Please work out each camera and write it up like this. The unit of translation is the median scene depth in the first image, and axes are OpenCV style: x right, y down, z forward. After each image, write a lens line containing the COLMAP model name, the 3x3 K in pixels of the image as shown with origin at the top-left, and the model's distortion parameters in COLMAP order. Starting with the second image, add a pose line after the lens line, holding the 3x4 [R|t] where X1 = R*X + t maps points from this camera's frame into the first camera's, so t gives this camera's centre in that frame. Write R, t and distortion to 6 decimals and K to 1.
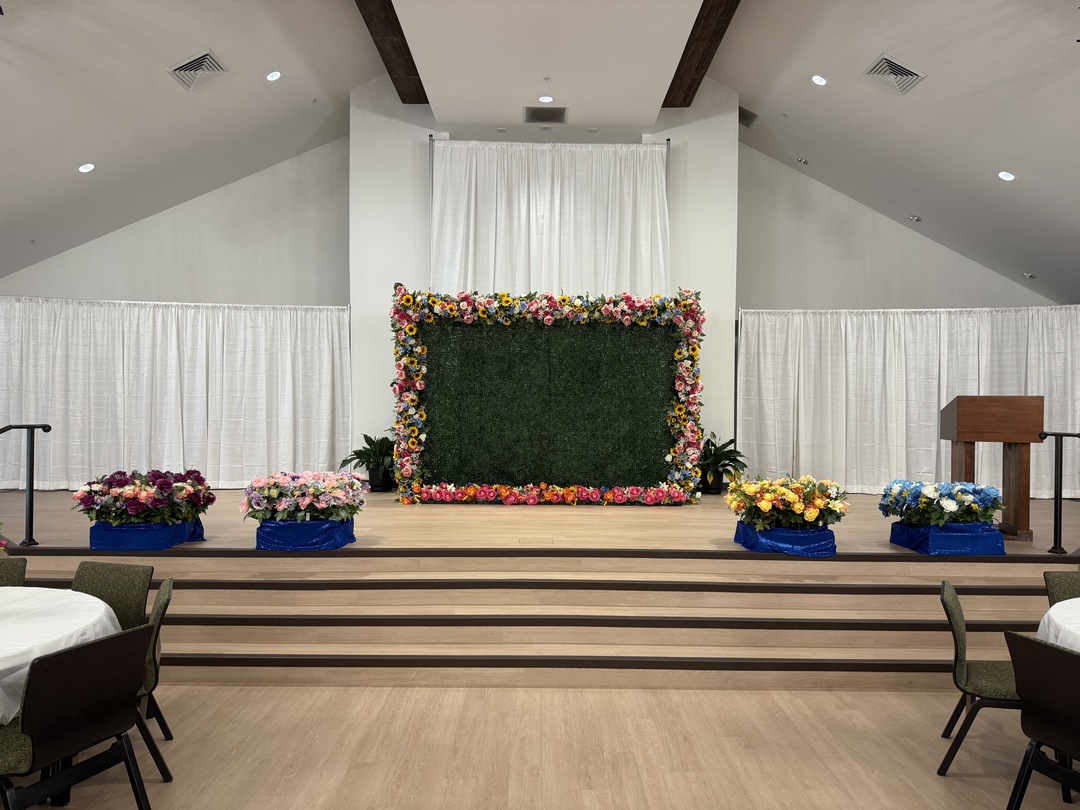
lens RADIAL K [[755.5, 0, 540.0], [0, 755.5, 405.0], [0, 0, 1]] dist [-0.001084, -0.000915]
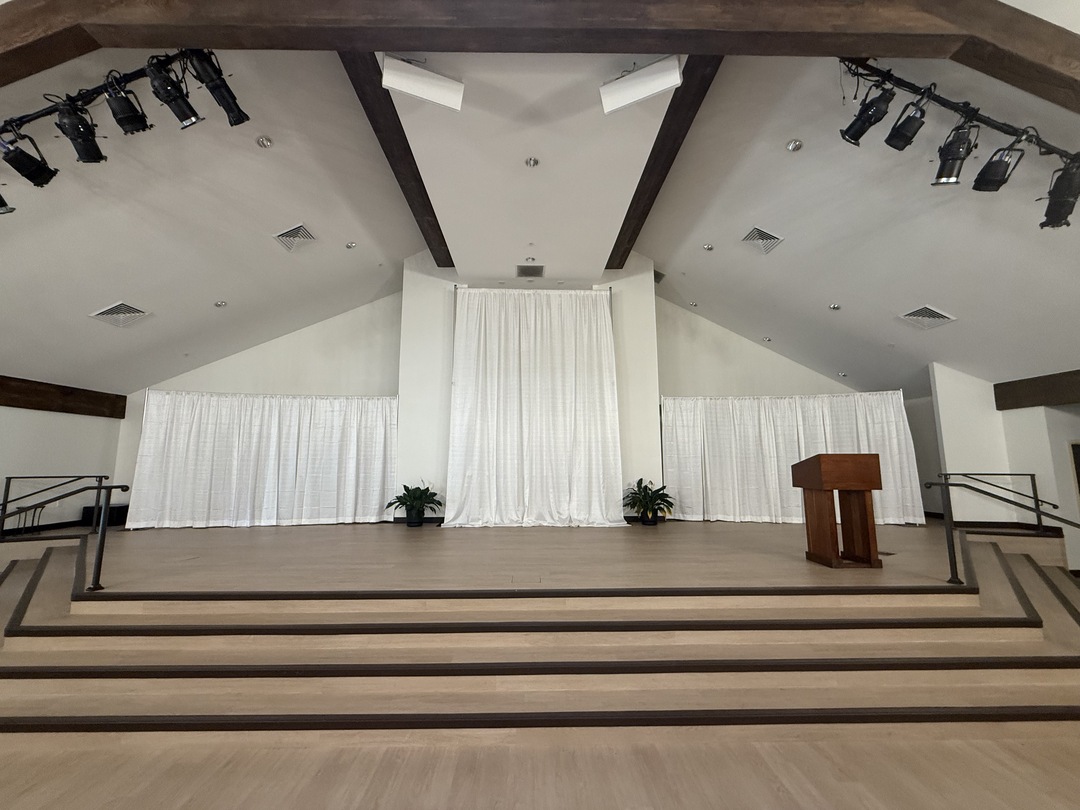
lens RADIAL K [[433.2, 0, 540.0], [0, 433.2, 405.0], [0, 0, 1]] dist [0.010685, -0.000210]
pose [[0.999521, -0.006551, 0.030258, -0.001594], [0.010324, 0.991944, -0.126255, -0.003966], [-0.029187, 0.126507, 0.991536, 0.156670]]
